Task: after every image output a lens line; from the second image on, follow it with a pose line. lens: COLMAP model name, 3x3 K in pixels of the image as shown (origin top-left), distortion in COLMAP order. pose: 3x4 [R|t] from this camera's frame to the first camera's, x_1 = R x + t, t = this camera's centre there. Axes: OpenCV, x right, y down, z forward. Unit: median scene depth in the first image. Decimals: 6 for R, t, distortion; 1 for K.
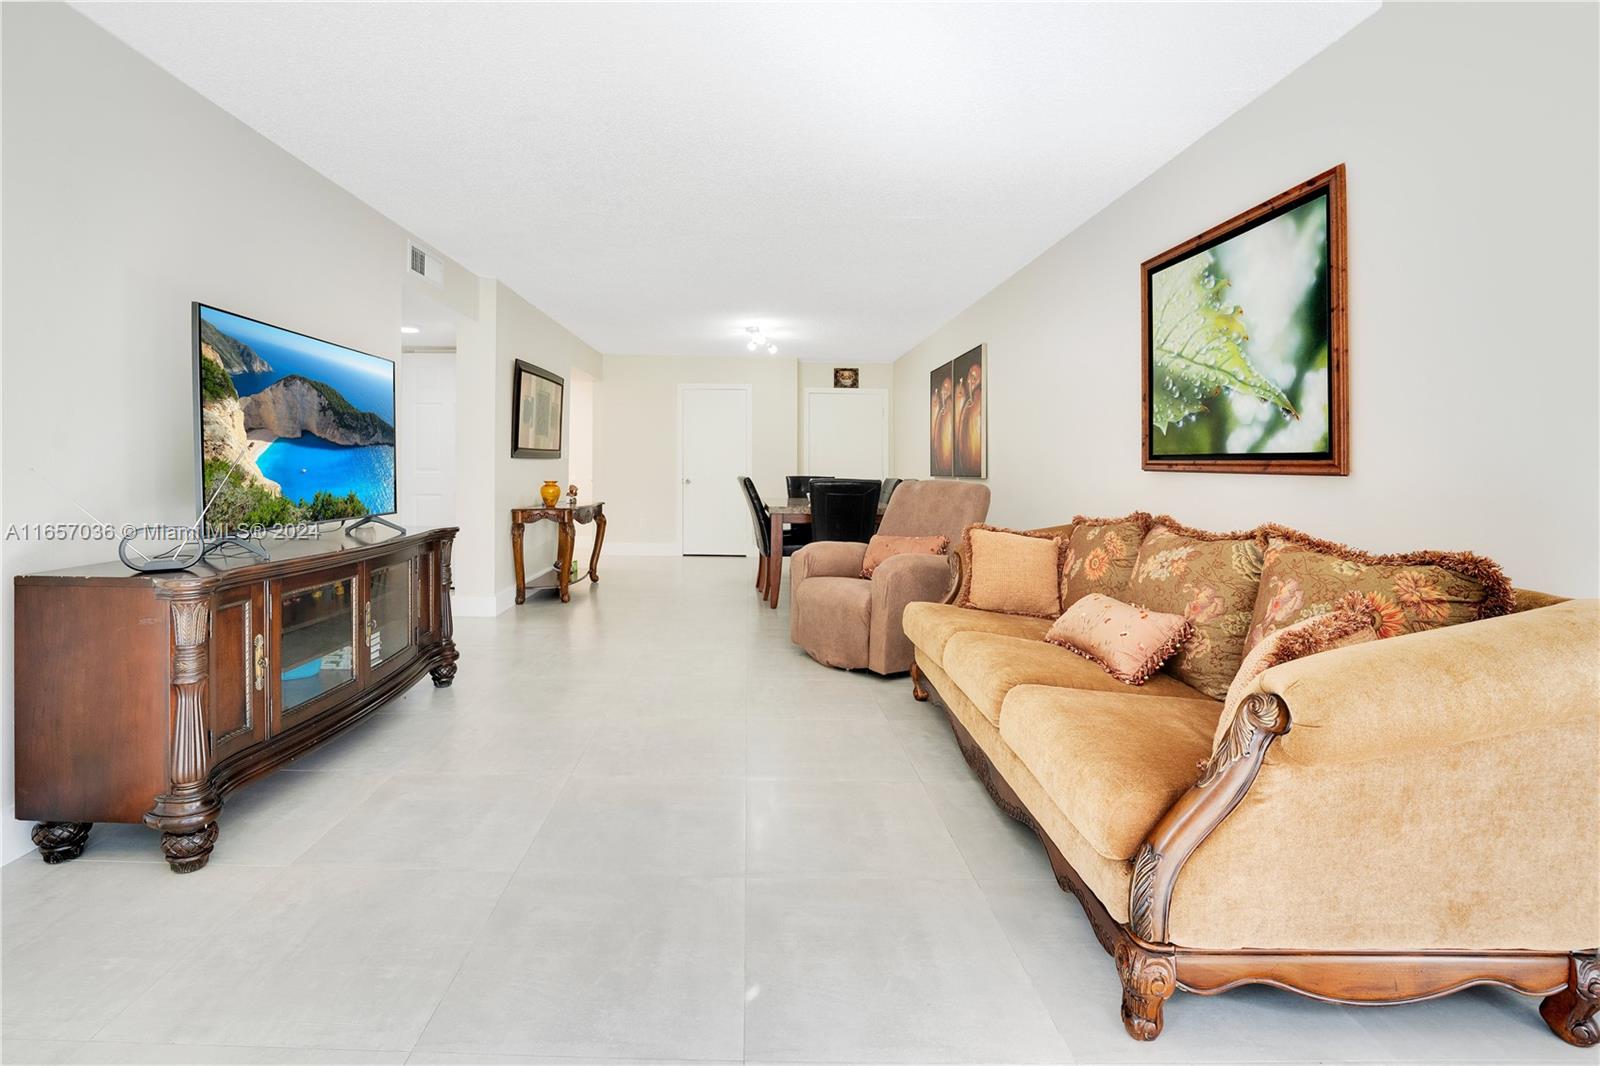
lens RADIAL K [[745.9, 0, 819.5], [0, 745.9, 461.4], [0, 0, 1]] dist [-0.039703, -0.000297]
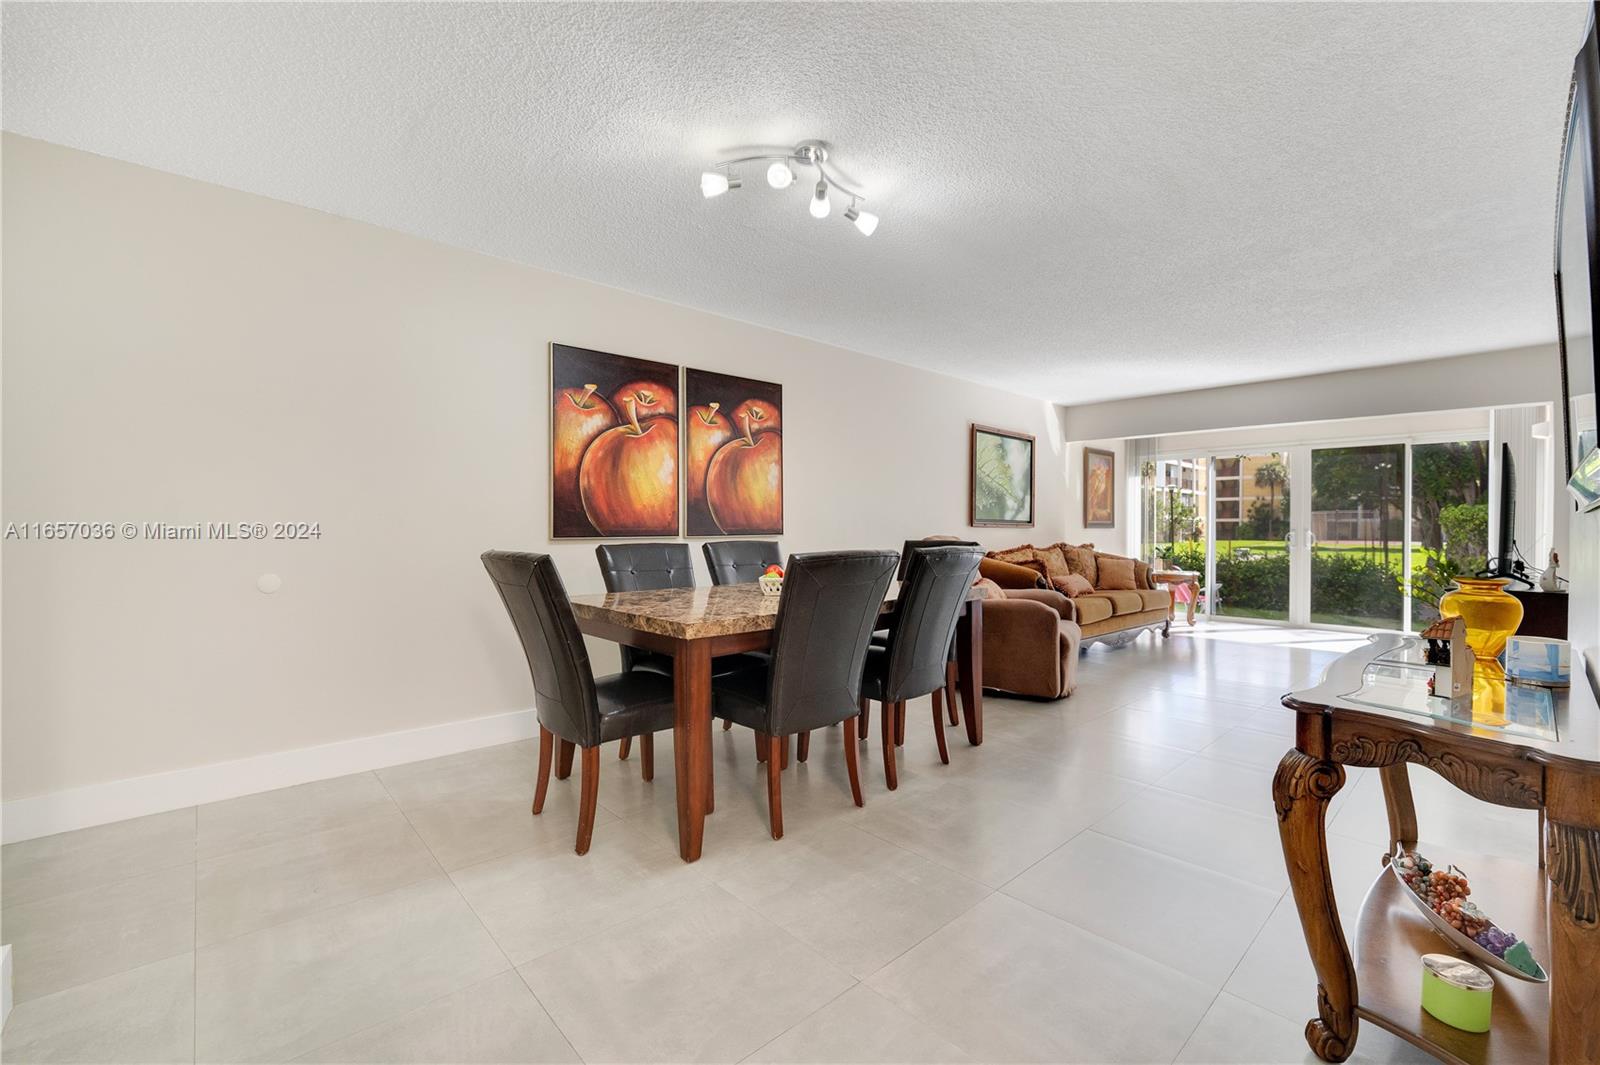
lens RADIAL K [[661.3, 0, 830.0], [0, 661.3, 536.8], [0, 0, 1]] dist [-0.026971, 0.000522]
pose [[-0.627270, -0.023323, 0.778452, -0.792095], [-0.014869, 0.999728, 0.017971, 0.014871], [-0.778660, -0.000302, -0.627446, 2.665348]]
